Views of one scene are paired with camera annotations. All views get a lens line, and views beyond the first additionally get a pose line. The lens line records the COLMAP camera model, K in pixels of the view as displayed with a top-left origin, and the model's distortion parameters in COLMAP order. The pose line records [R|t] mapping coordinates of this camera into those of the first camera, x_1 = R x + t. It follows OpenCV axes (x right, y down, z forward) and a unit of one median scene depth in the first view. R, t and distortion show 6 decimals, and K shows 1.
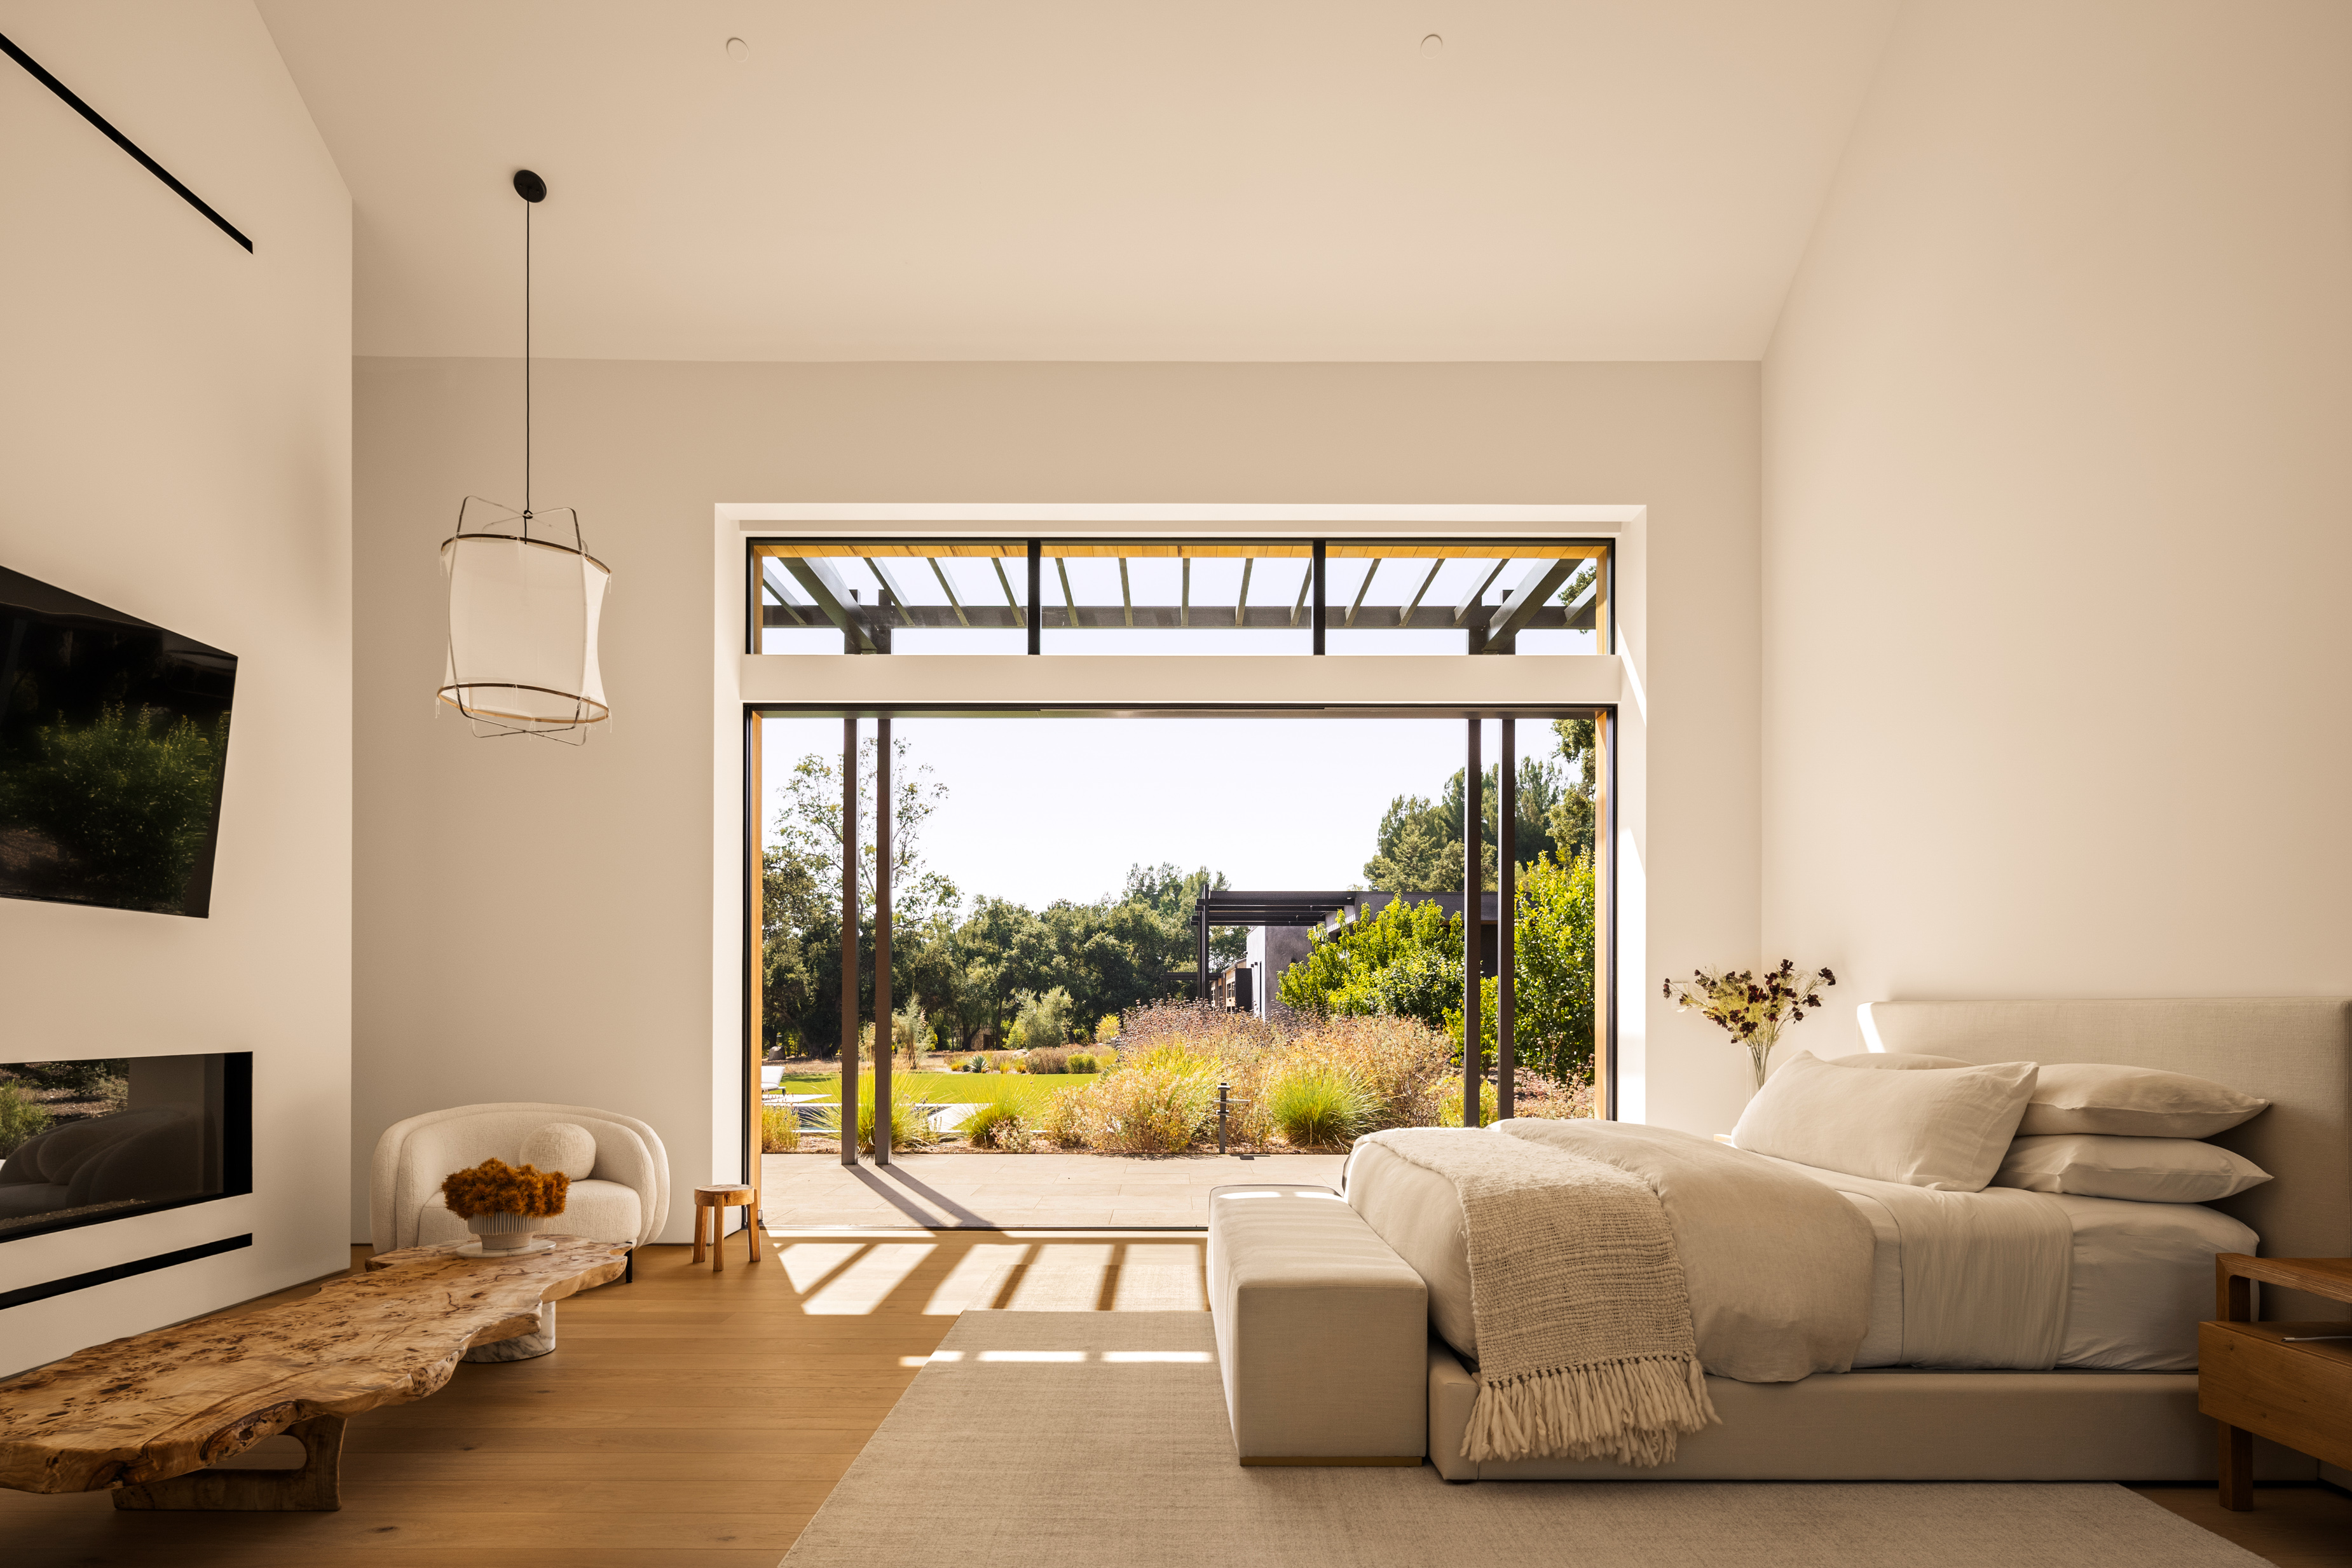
lens RADIAL K [[1356.9, 0, 1176.4], [0, 1356.9, 760.7], [0, 0, 1]] dist [0.003806, -0.000282]
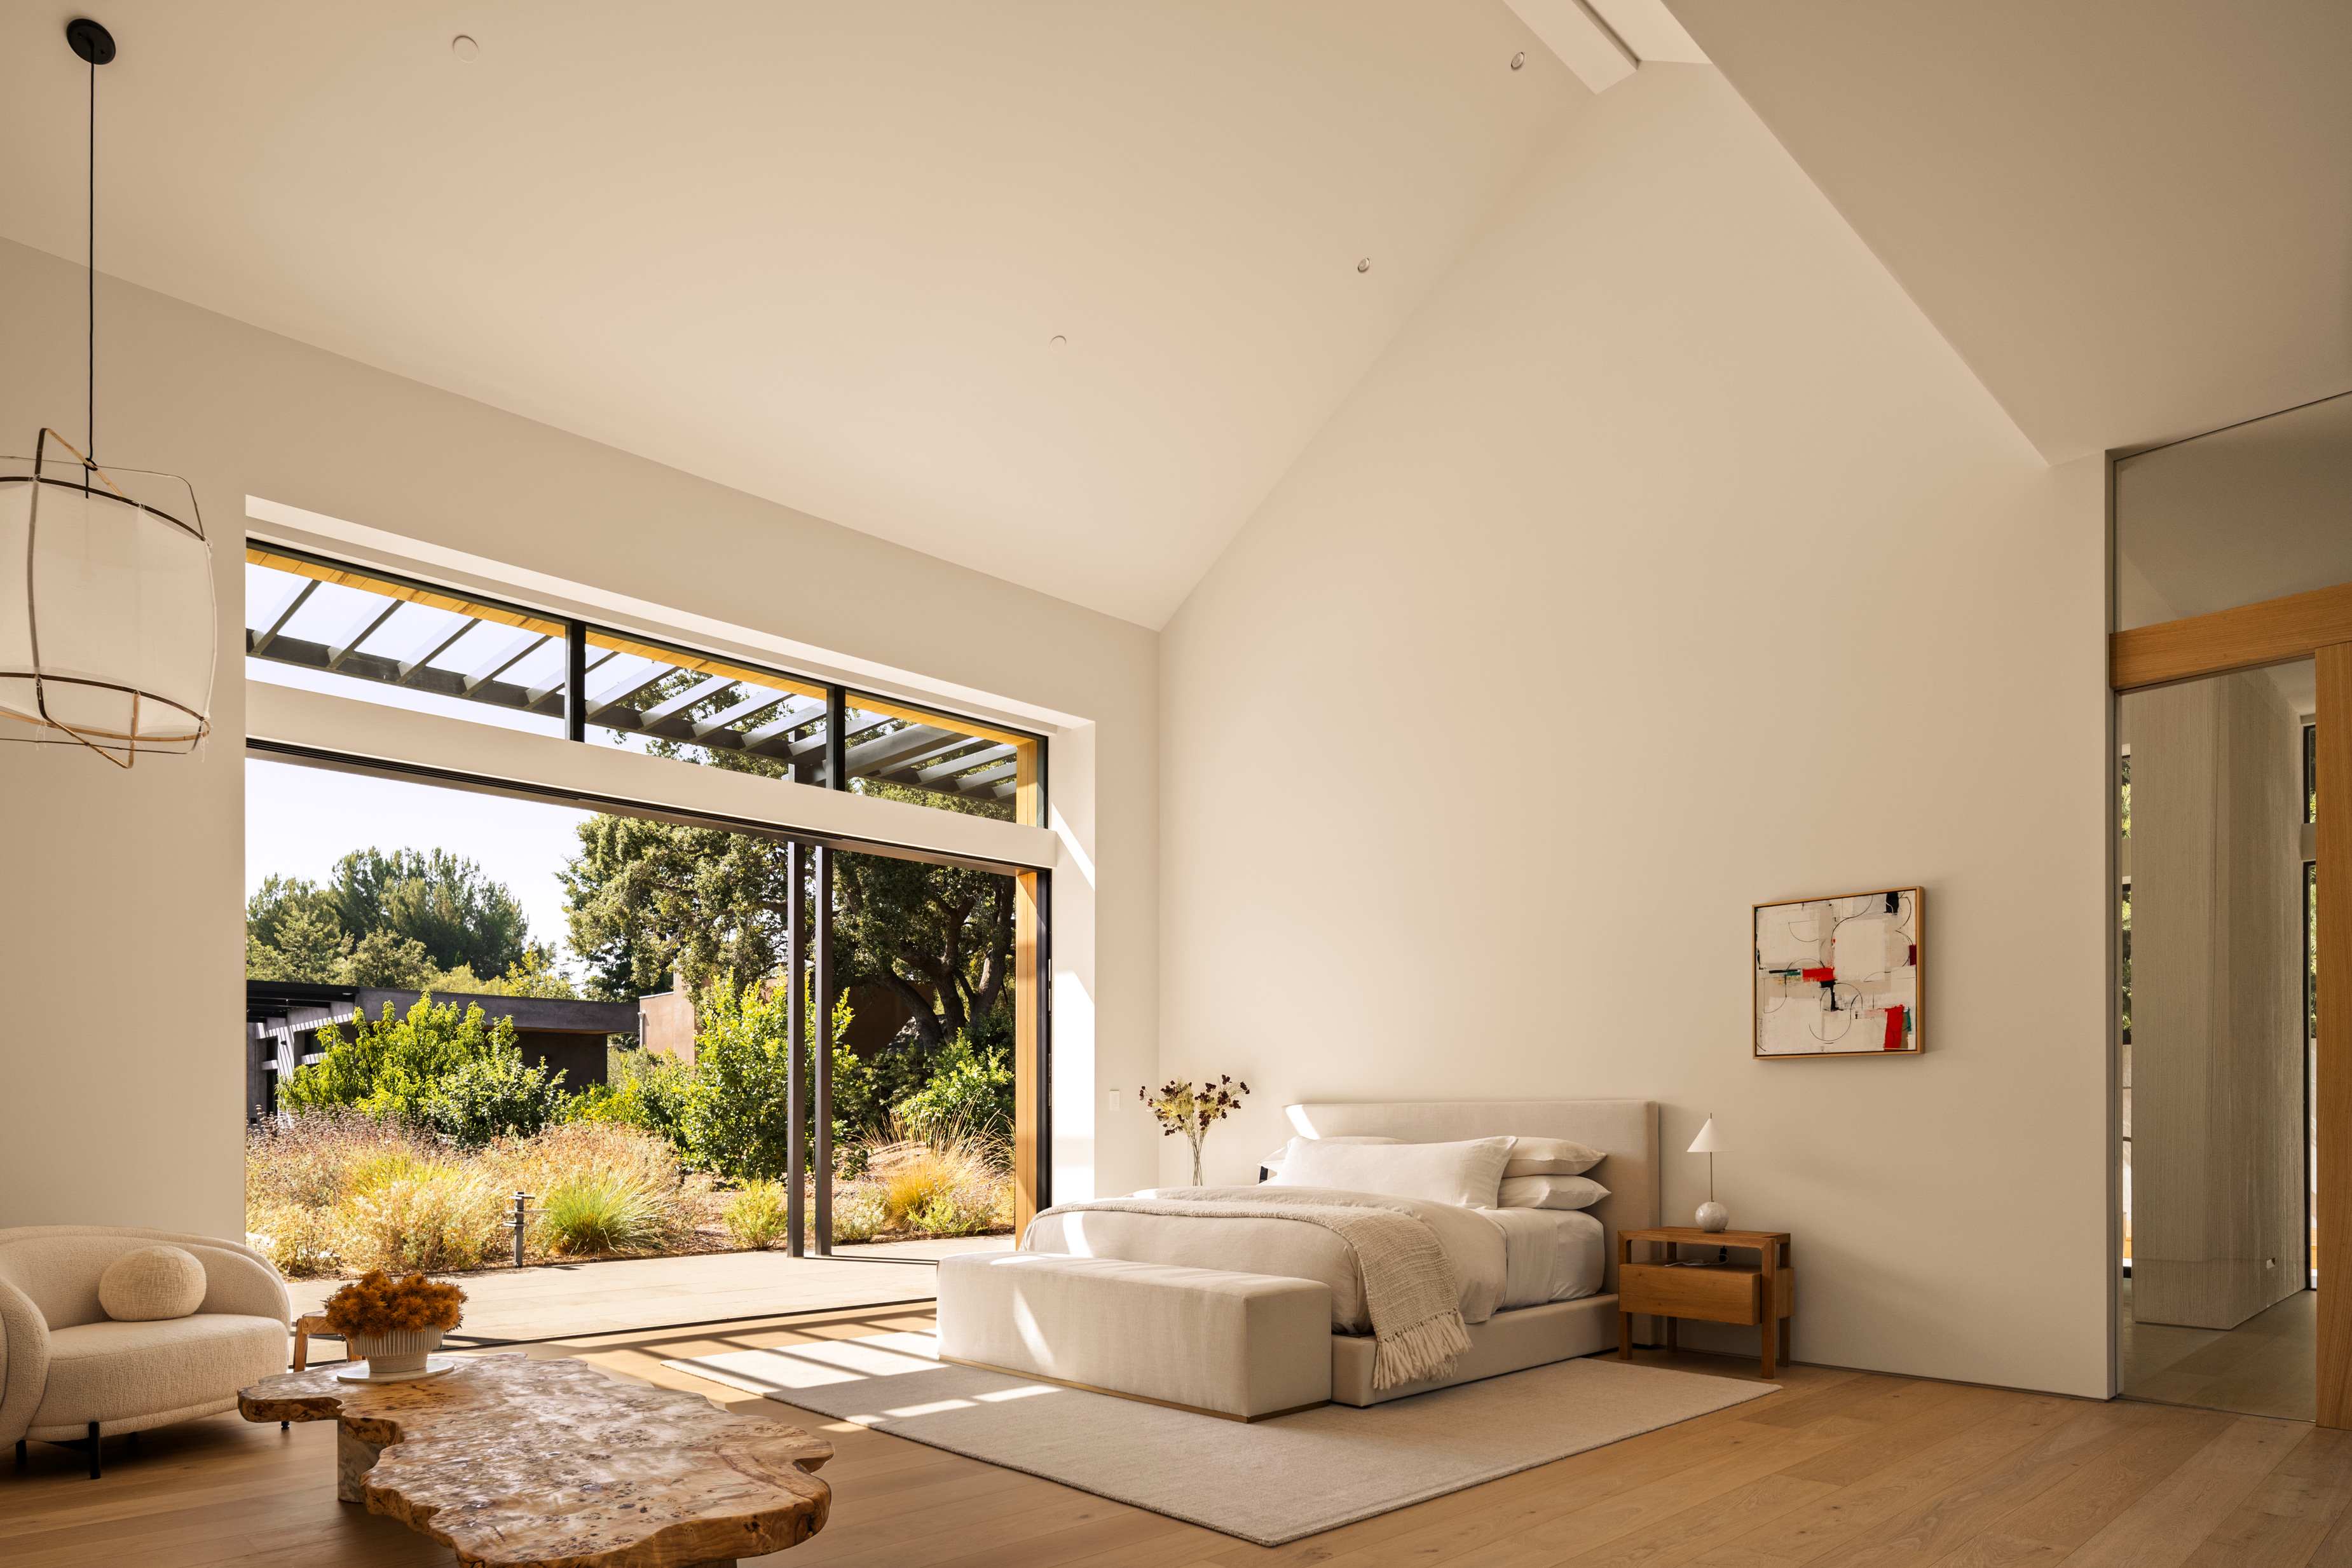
lens RADIAL K [[1338.9, 0, 1176.0], [0, 1338.9, 784.0], [0, 0, 1]] dist [-0.002735, -0.000799]
pose [[0.720933, 0.168496, 0.672209, -0.775364], [-0.121542, 0.985699, -0.116724, 0.021585], [-0.682264, 0.002449, 0.731102, 0.015994]]
